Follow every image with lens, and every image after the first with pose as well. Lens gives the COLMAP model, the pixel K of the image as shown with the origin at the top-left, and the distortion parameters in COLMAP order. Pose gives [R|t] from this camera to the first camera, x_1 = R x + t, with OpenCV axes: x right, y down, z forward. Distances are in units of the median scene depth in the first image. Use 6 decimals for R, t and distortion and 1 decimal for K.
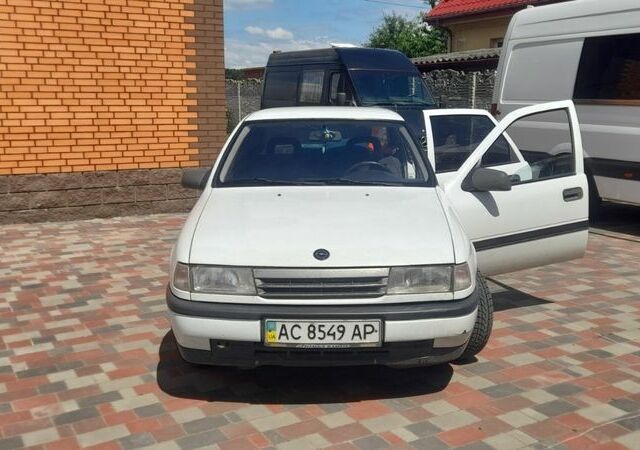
lens RADIAL K [[689.6, 0, 320.2], [0, 689.6, 224.2], [0, 0, 1]] dist [0.031698, 0.000000]
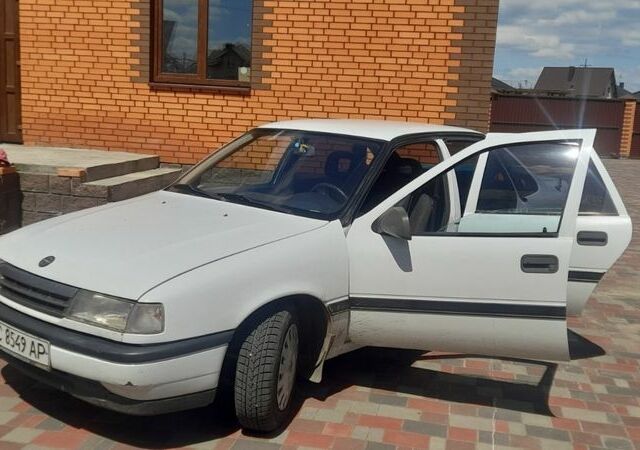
lens RADIAL K [[689.6, 0, 320.3], [0, 689.6, 225.3], [0, 0, 1]] dist [0.031698, 0.000000]
pose [[0.782056, 0.150018, -0.604882, 0.295673], [-0.161926, 0.986174, 0.035228, -0.034266], [0.601804, 0.070396, 0.795535, 0.156398]]
